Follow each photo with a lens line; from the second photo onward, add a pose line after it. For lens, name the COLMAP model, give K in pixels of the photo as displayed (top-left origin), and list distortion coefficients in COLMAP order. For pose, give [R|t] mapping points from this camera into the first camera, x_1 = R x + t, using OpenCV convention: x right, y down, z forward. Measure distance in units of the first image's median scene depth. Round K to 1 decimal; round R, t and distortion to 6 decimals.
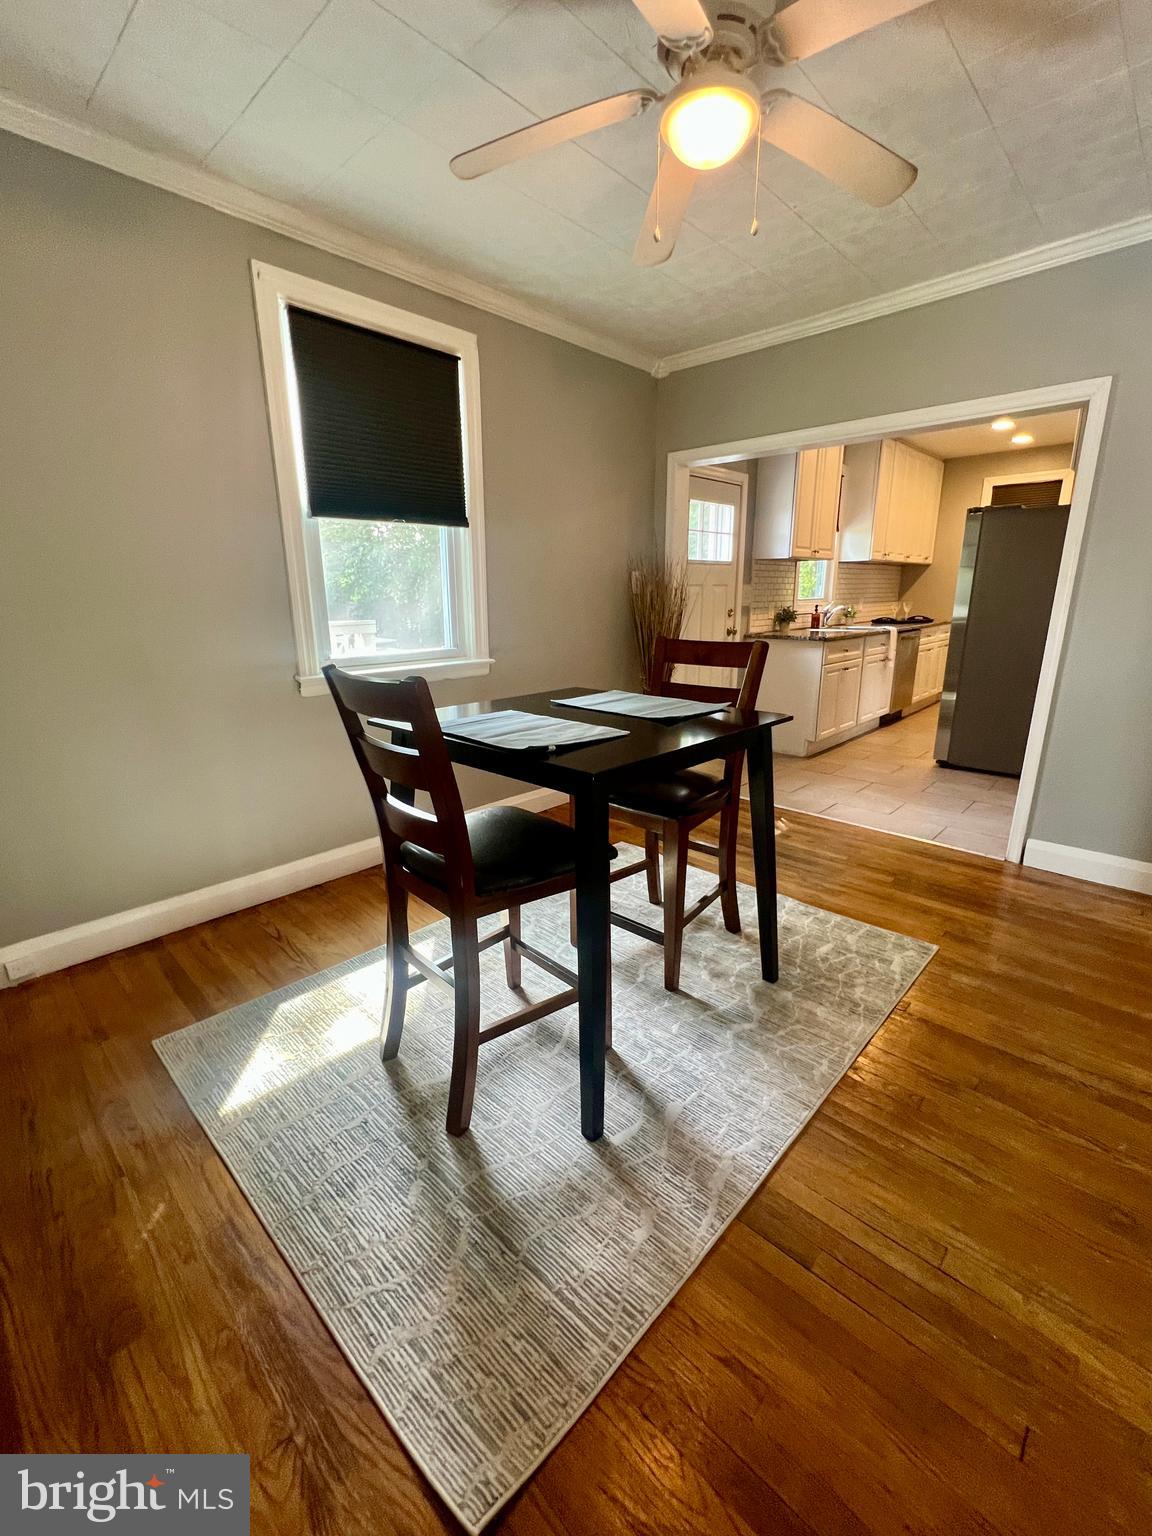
lens RADIAL K [[629.4, 0, 578.3], [0, 629.4, 767.1], [0, 0, 1]] dist [-0.006436, 0.001337]
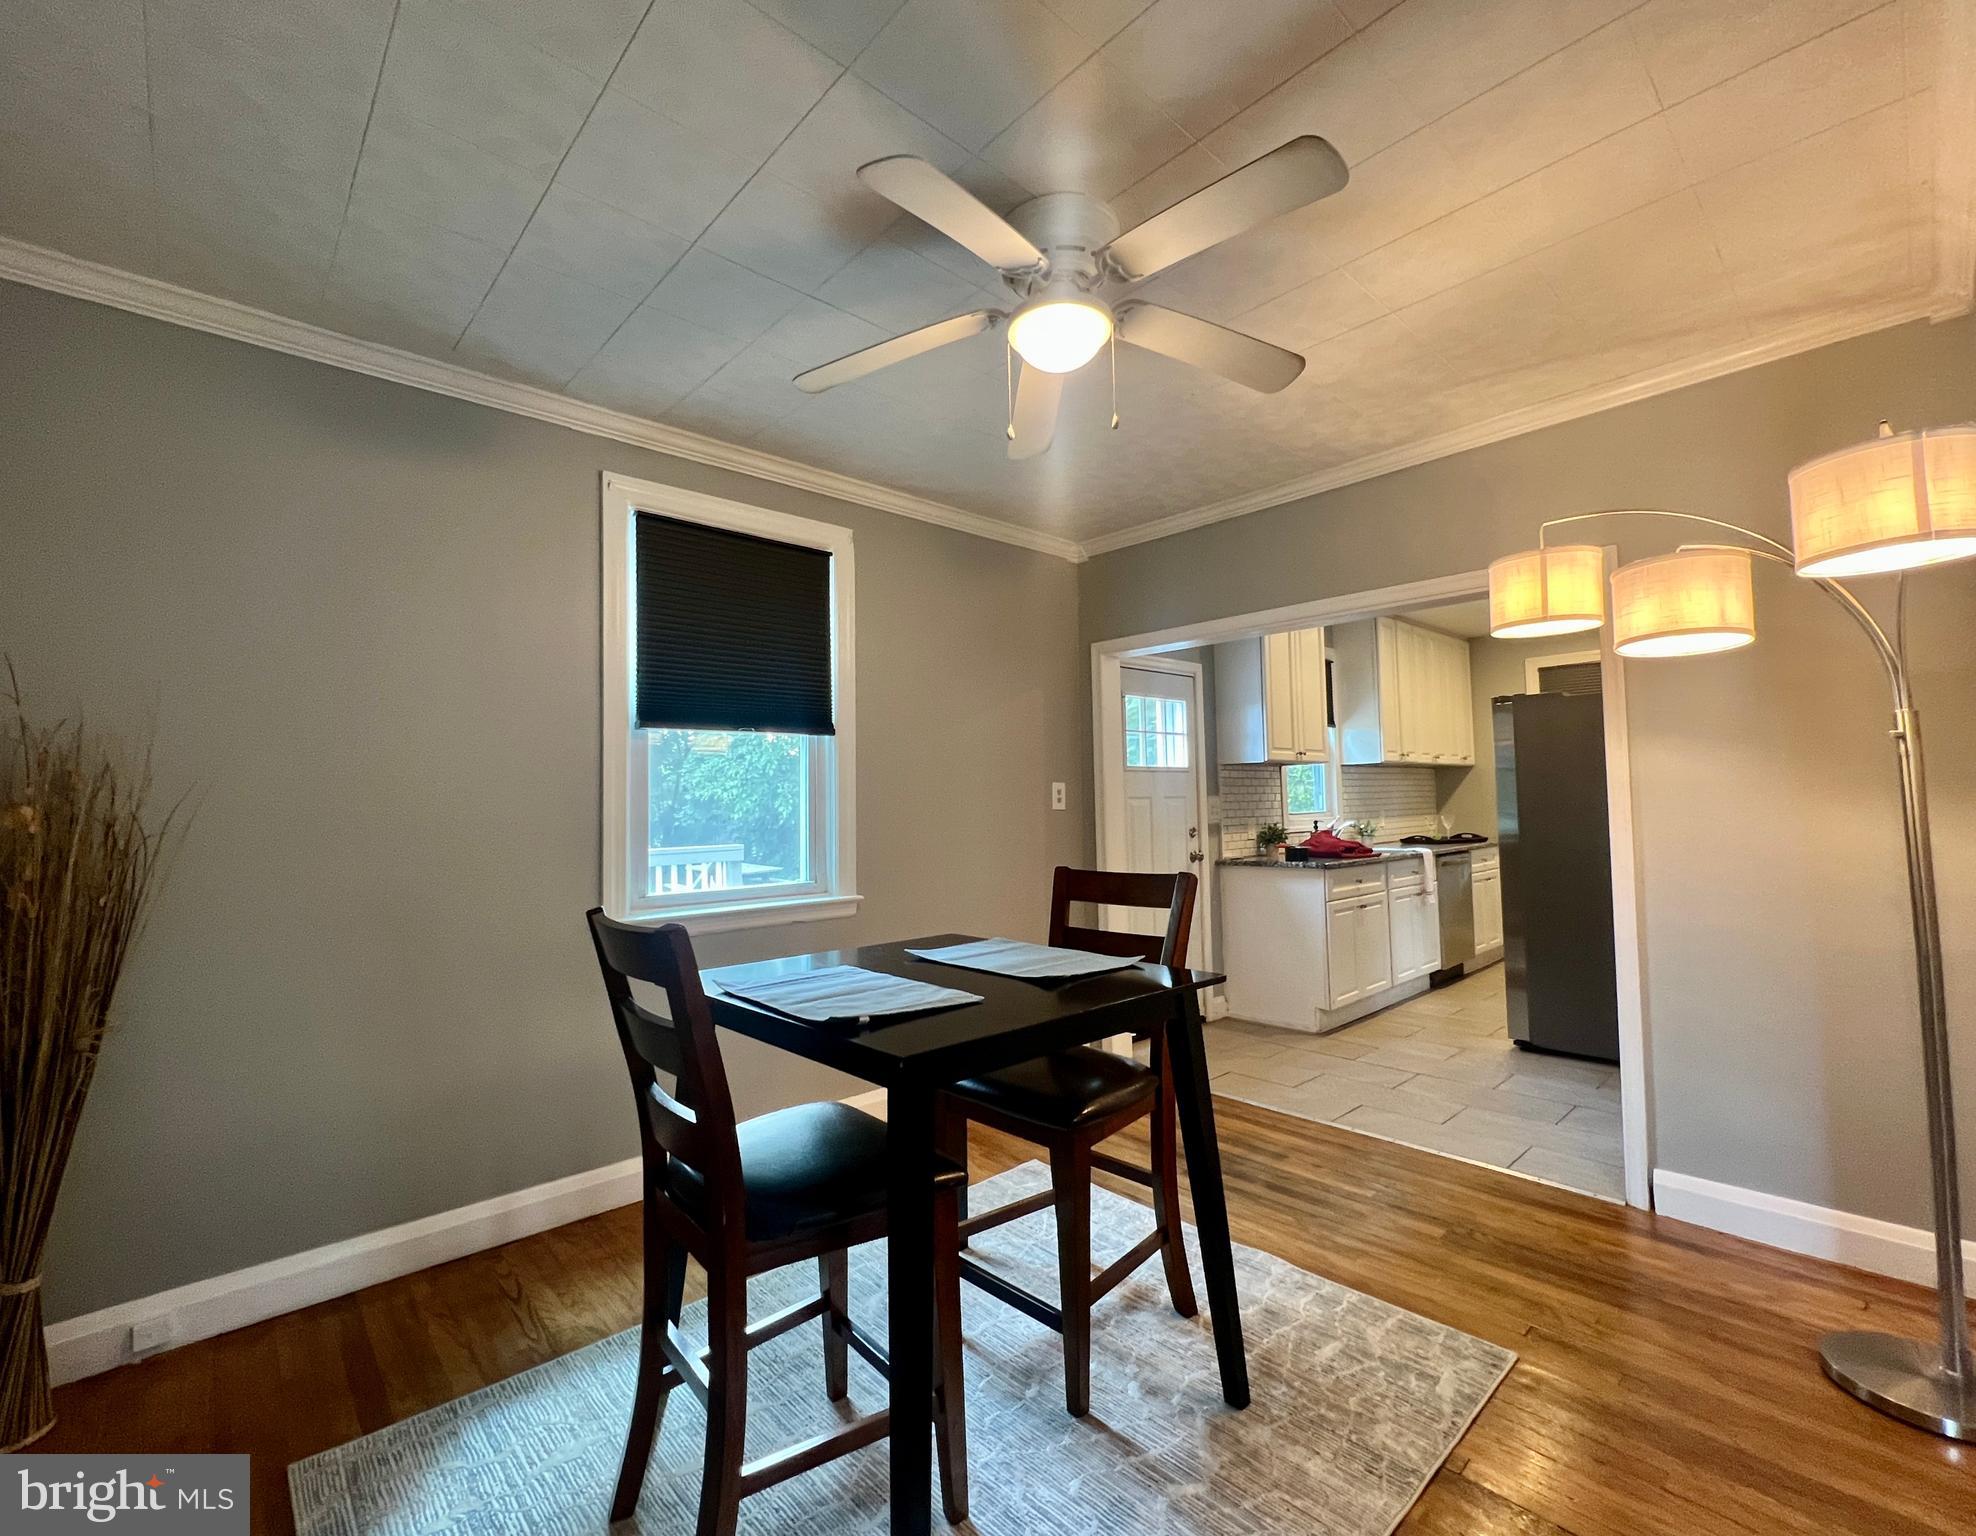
lens RADIAL K [[851.8, 0, 979.8], [0, 851.8, 775.1], [0, 0, 1]] dist [-0.001817, 0.000399]
pose [[0.996346, -0.014371, -0.084187, 0.117222], [-0.011460, 0.954328, -0.298540, -0.004796], [0.084632, 0.298414, 0.950677, -0.020003]]
